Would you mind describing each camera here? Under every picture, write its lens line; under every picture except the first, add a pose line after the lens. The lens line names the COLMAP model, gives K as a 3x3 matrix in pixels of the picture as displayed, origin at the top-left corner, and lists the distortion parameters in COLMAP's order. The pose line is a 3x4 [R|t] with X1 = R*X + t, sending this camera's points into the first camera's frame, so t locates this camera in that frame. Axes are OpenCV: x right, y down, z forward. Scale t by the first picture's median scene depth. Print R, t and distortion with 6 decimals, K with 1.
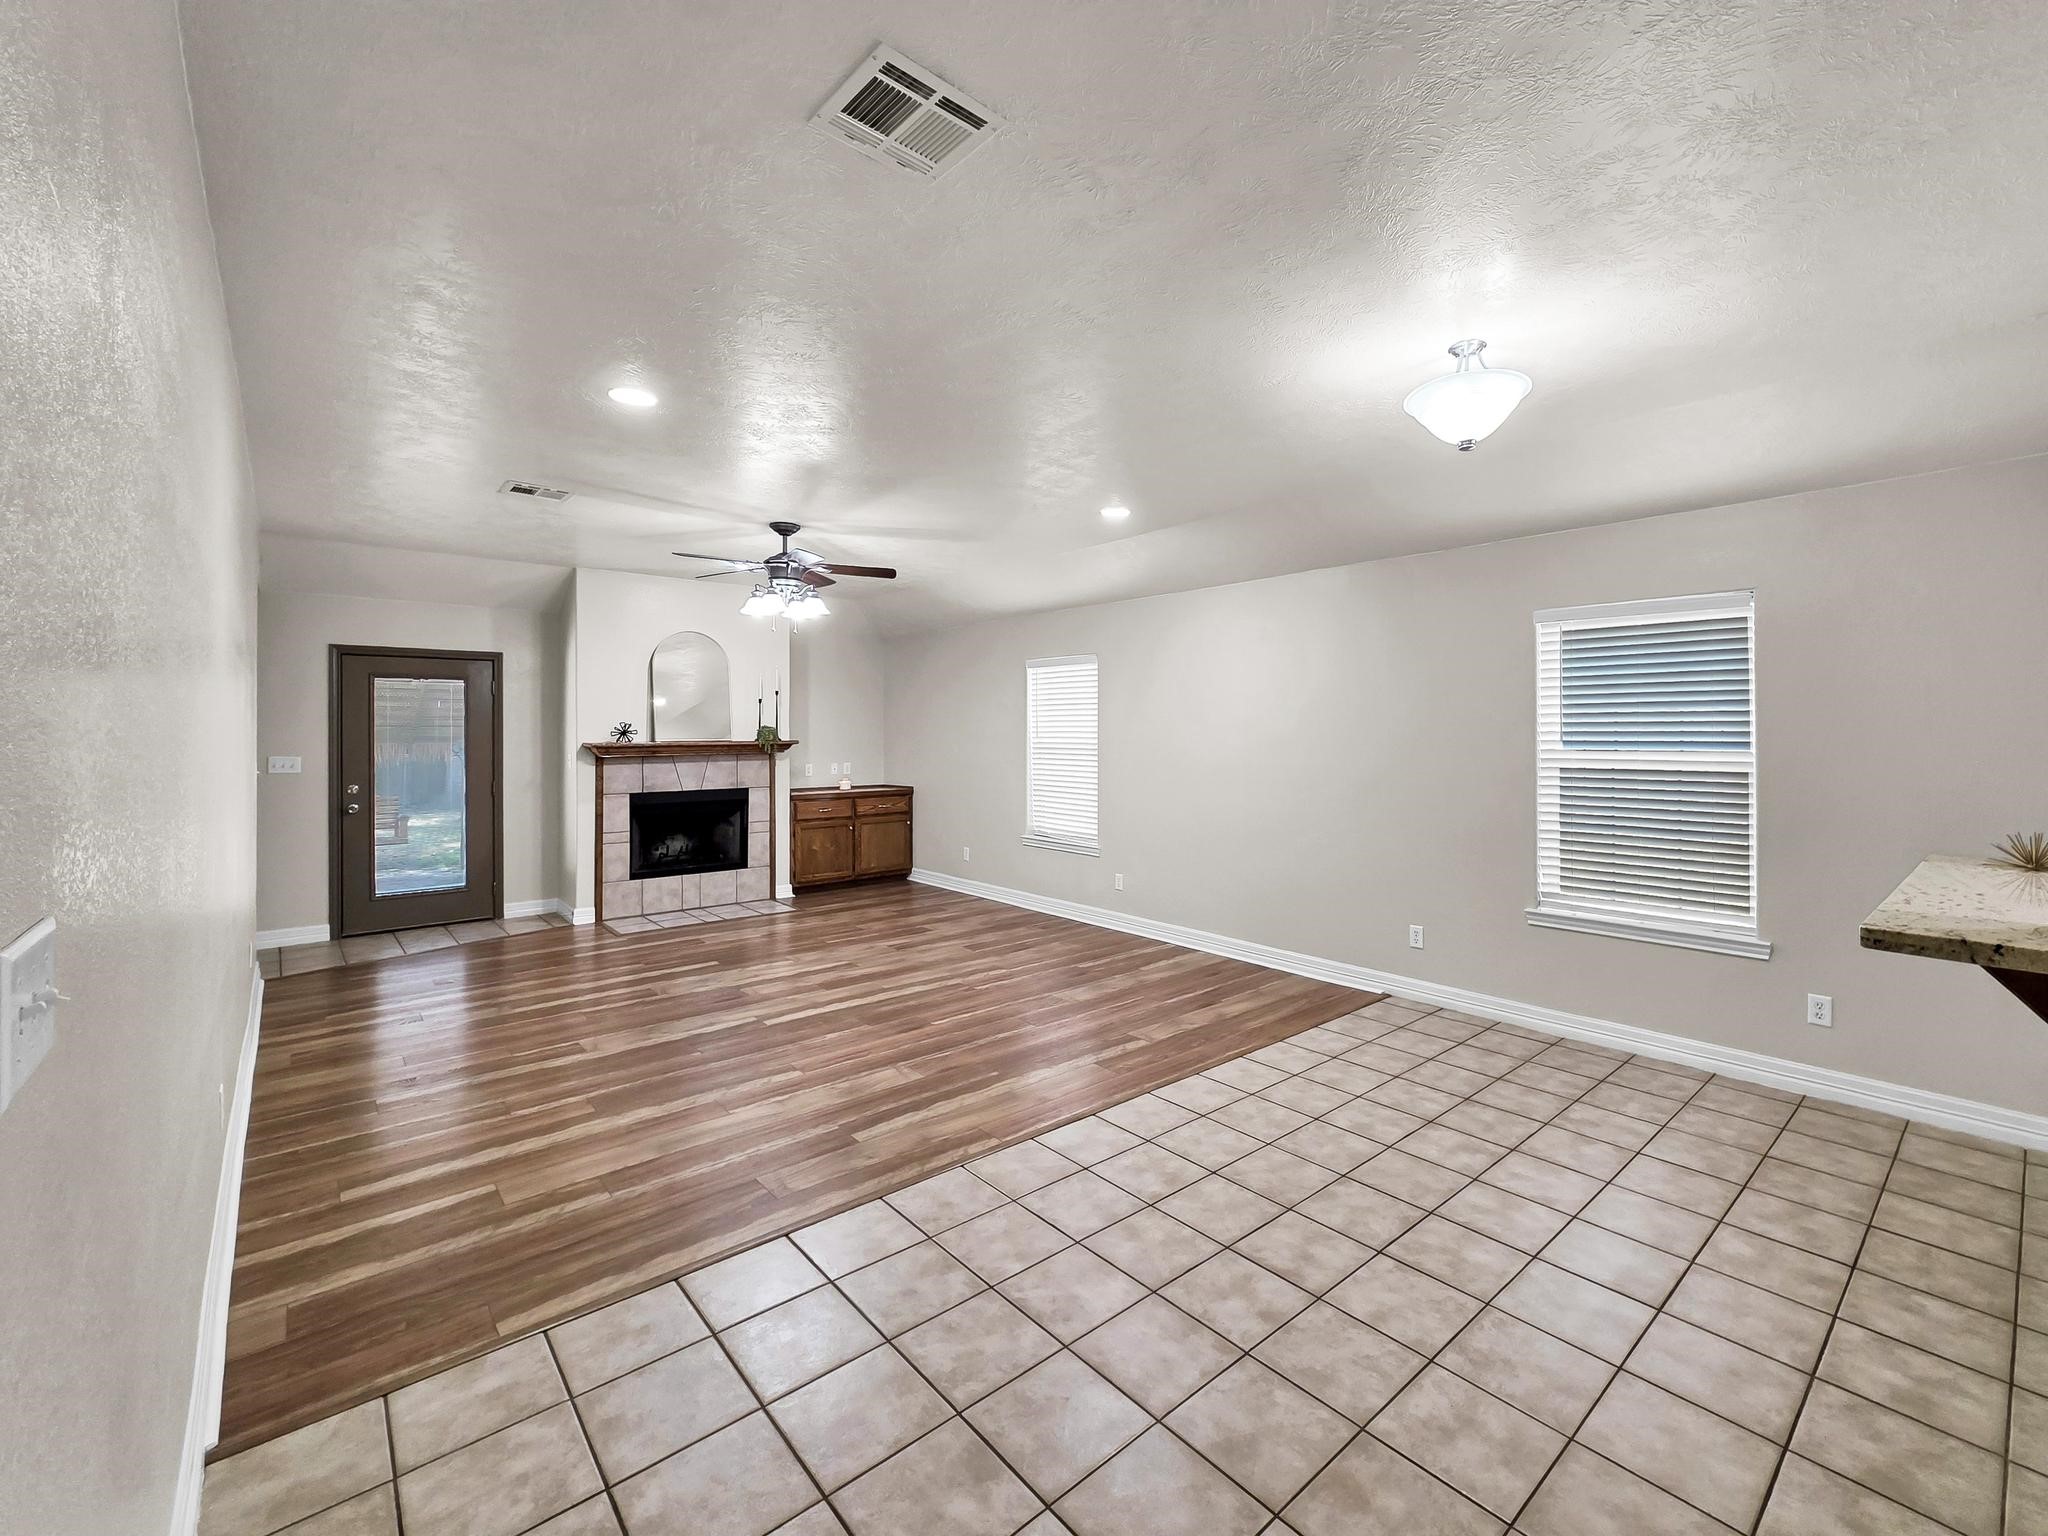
lens RADIAL K [[871.6, 0, 1090.0], [0, 871.6, 729.7], [0, 0, 1]] dist [0.000253, -0.000039]
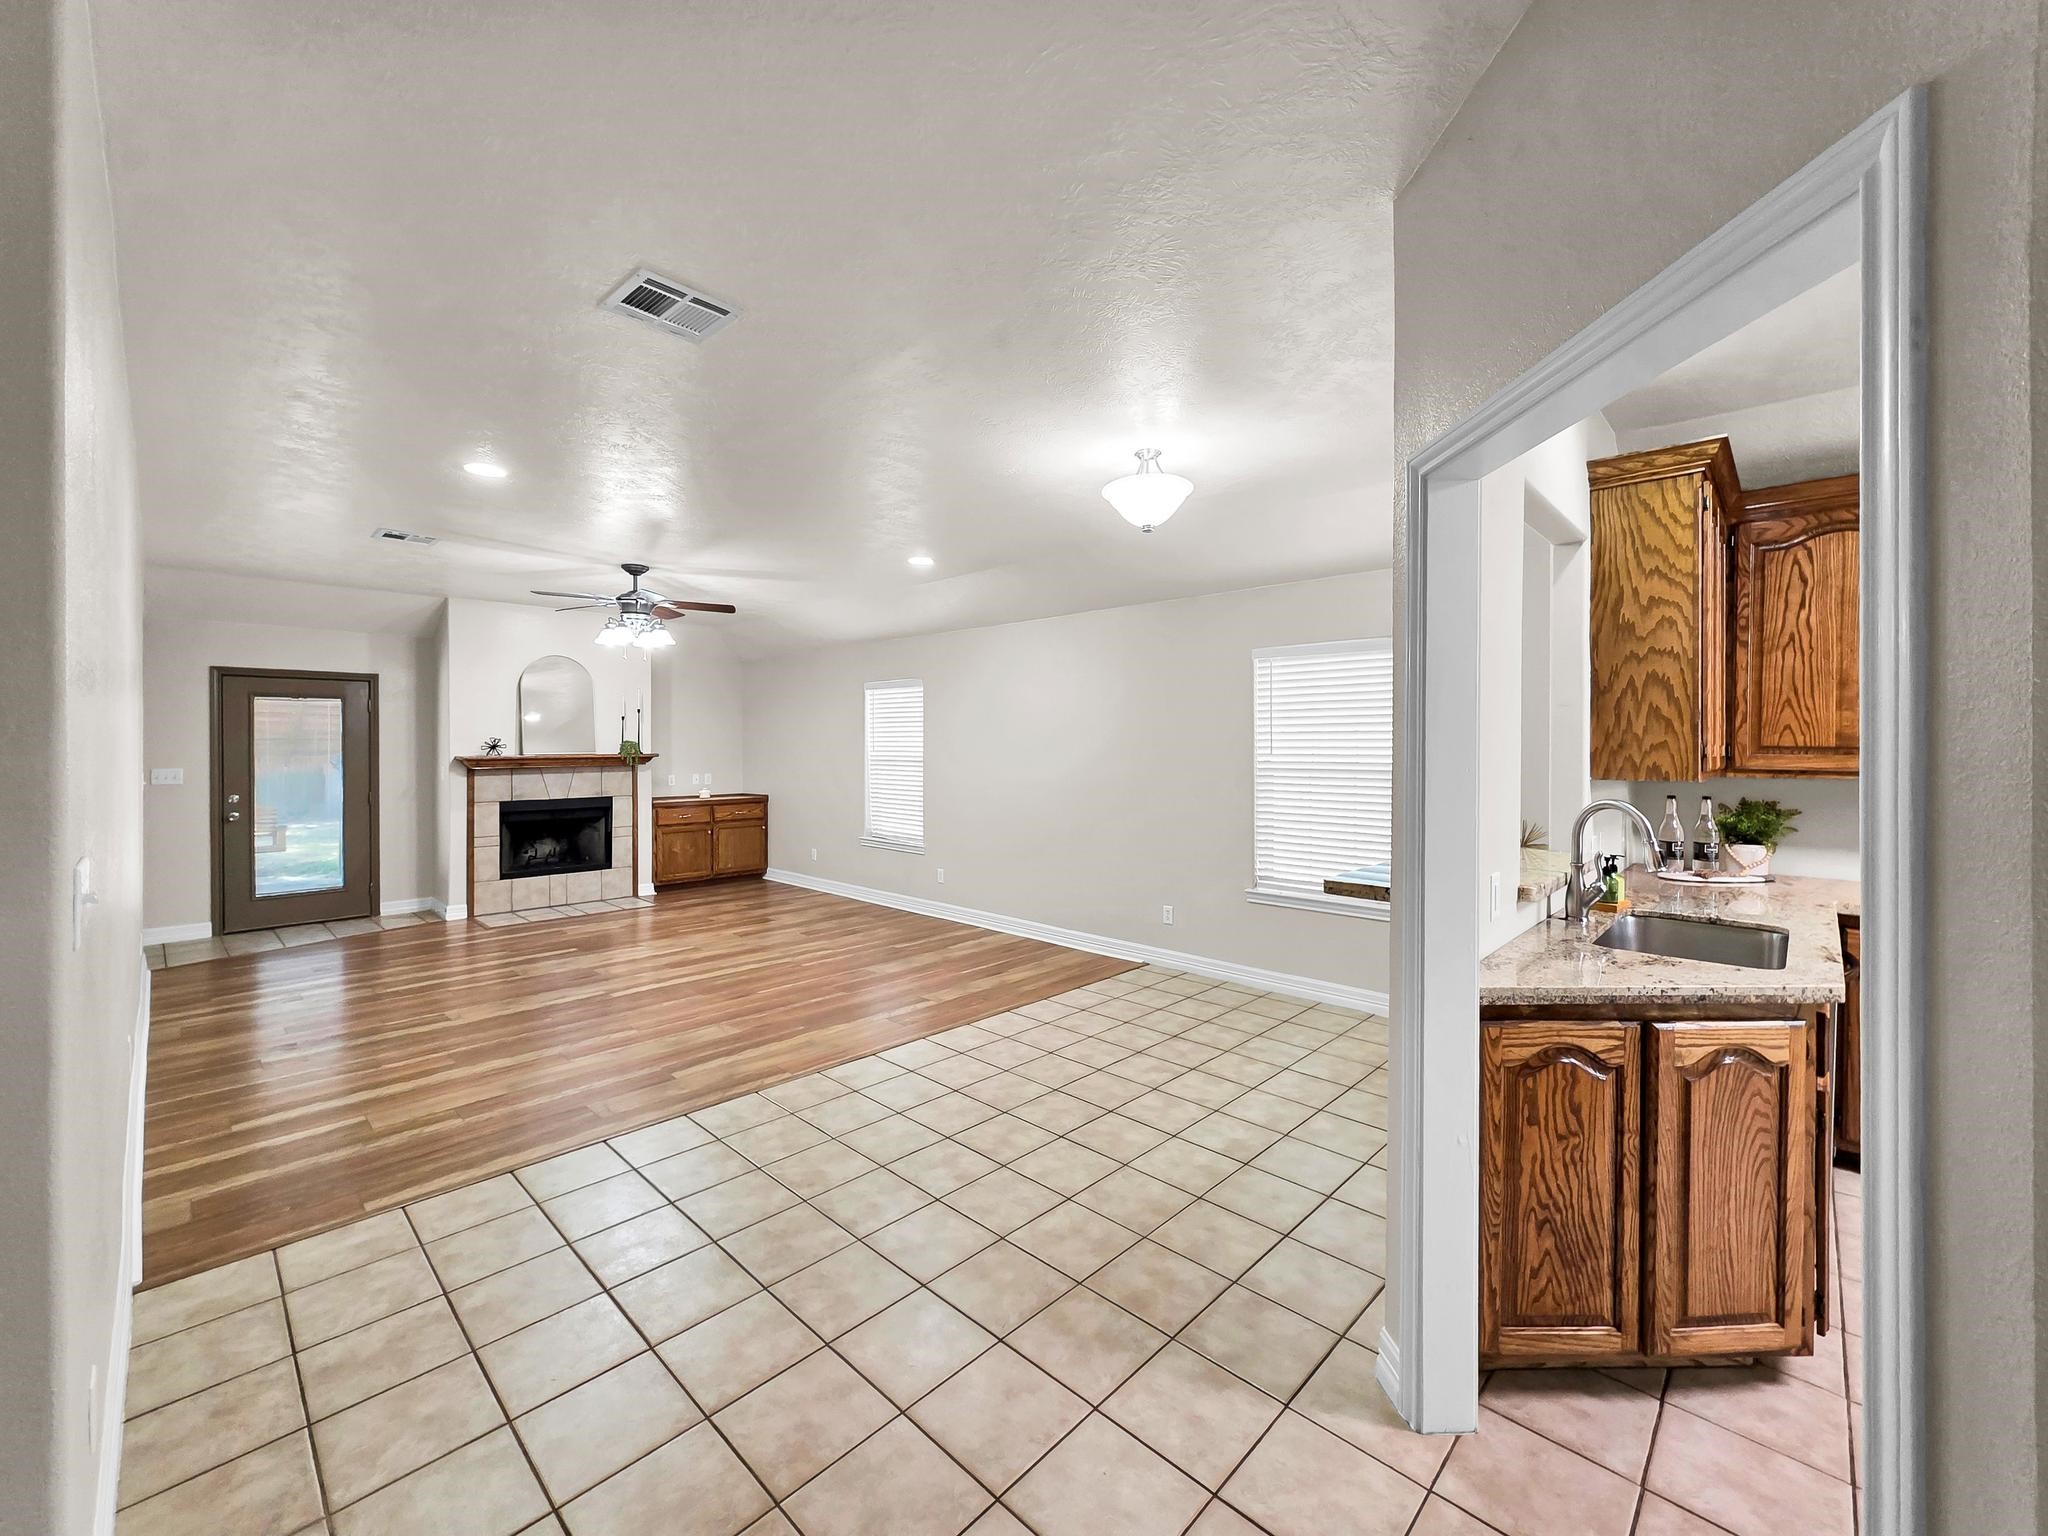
lens RADIAL K [[823.2, 0, 1027.8], [0, 823.2, 745.3], [0, 0, 1]] dist [0.000435, 0.000282]
pose [[0.997548, -0.000225, 0.069988, 0.092763], [-0.000018, 0.999994, 0.003467, -0.002882], [-0.069988, -0.003459, 0.997542, -0.122658]]
